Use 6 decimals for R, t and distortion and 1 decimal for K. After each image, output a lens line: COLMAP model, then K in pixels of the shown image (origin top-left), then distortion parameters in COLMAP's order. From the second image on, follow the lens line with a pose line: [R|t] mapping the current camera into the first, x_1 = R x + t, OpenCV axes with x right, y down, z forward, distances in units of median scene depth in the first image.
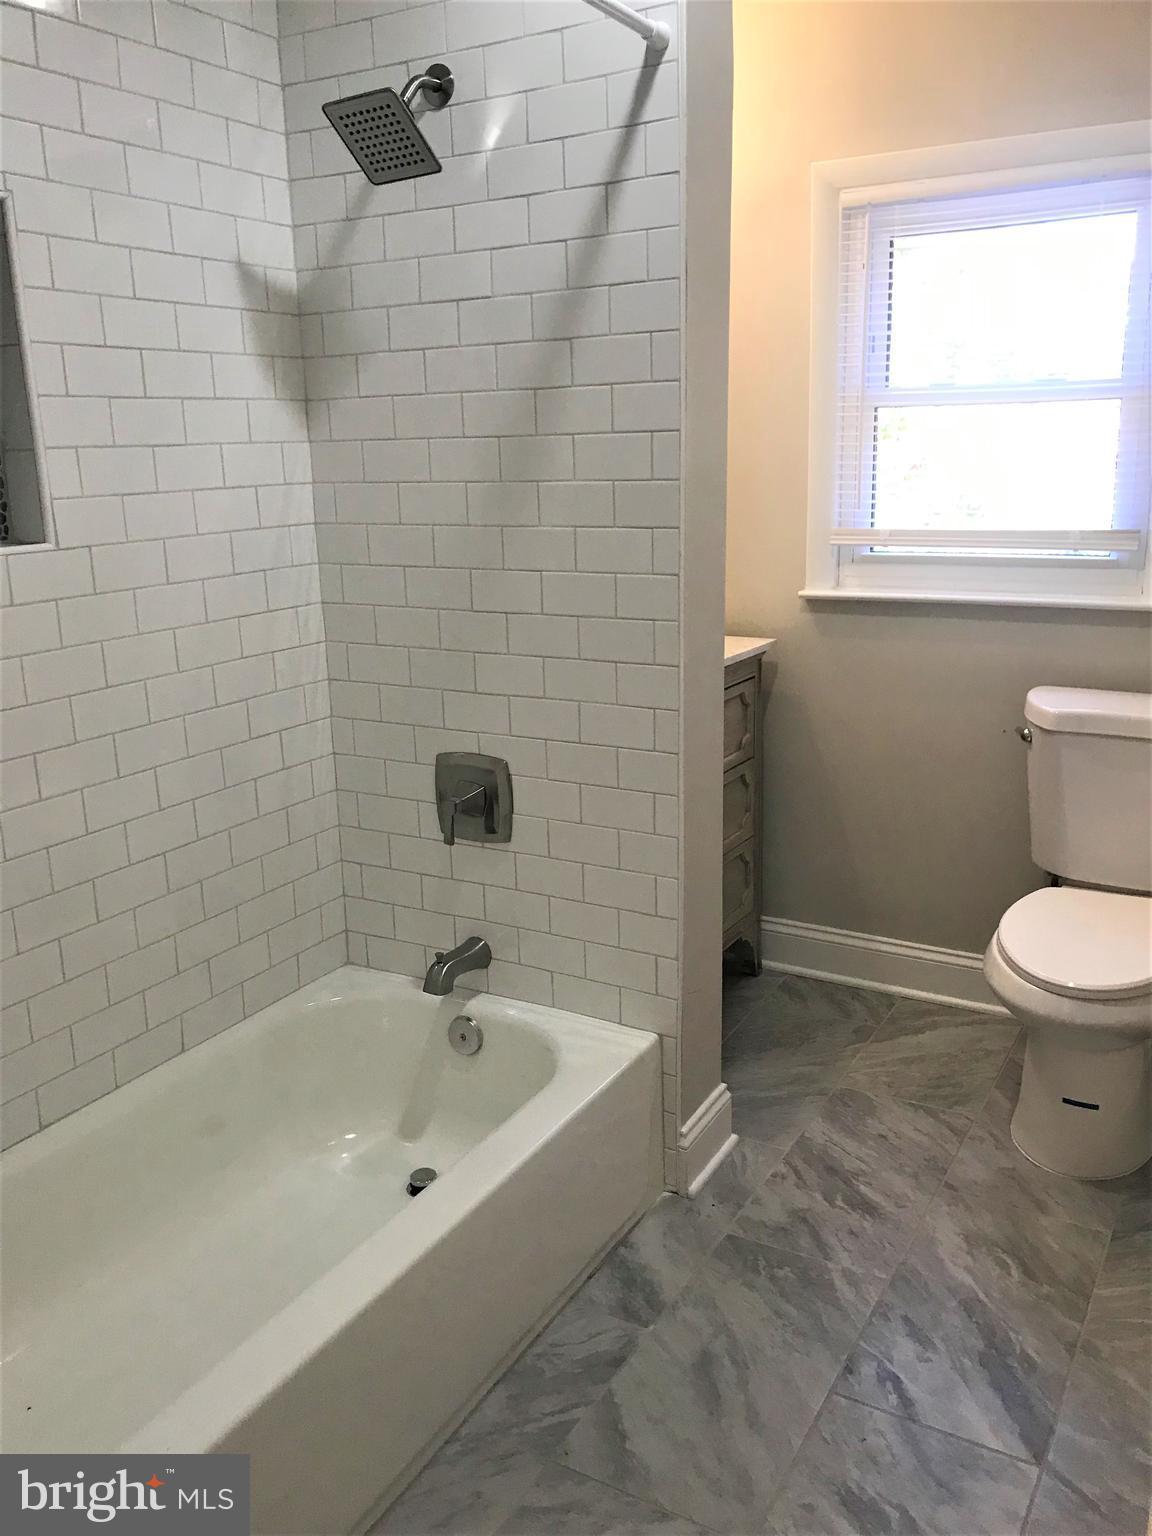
lens RADIAL K [[1252.7, 0, 576.0], [0, 1252.7, 768.0], [0, 0, 1]] dist [0.064695, -0.087491]
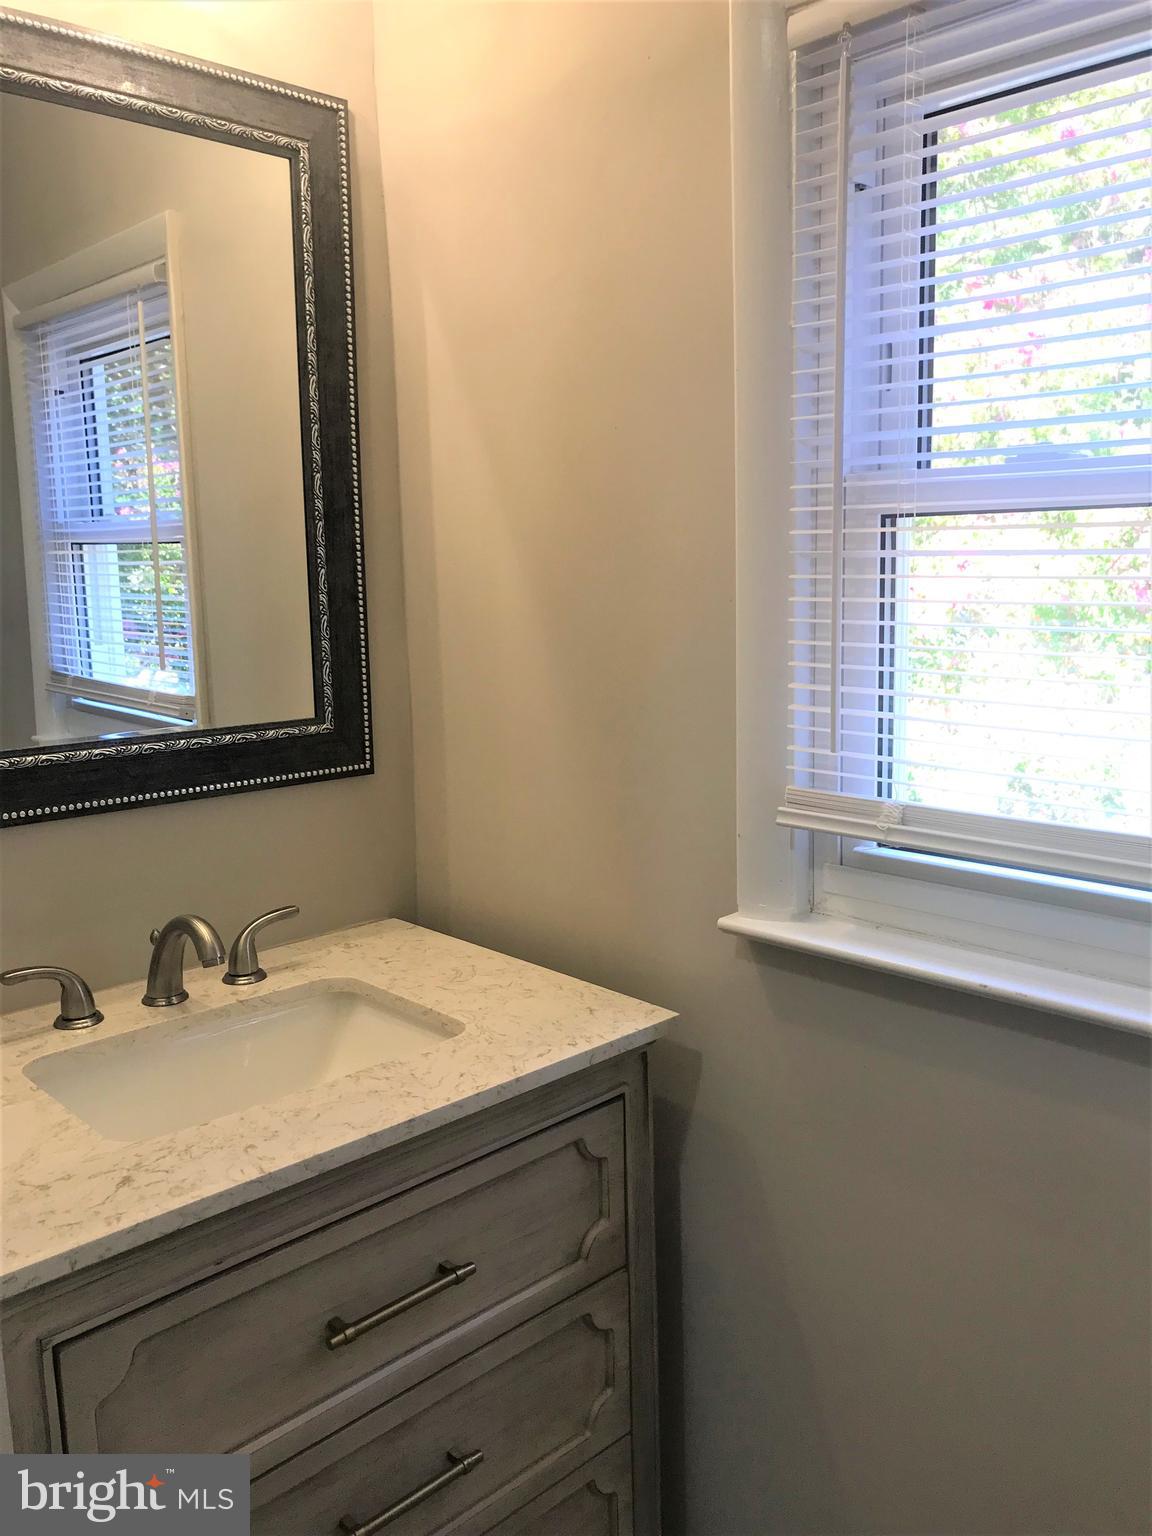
lens RADIAL K [[1252.7, 0, 576.0], [0, 1252.7, 768.0], [0, 0, 1]] dist [0.064695, -0.087491]
pose [[0.964485, 0.047787, -0.259780, 0.246260], [-0.067781, 0.995342, -0.068558, -0.163196], [0.255293, 0.083731, 0.963231, 0.571229]]
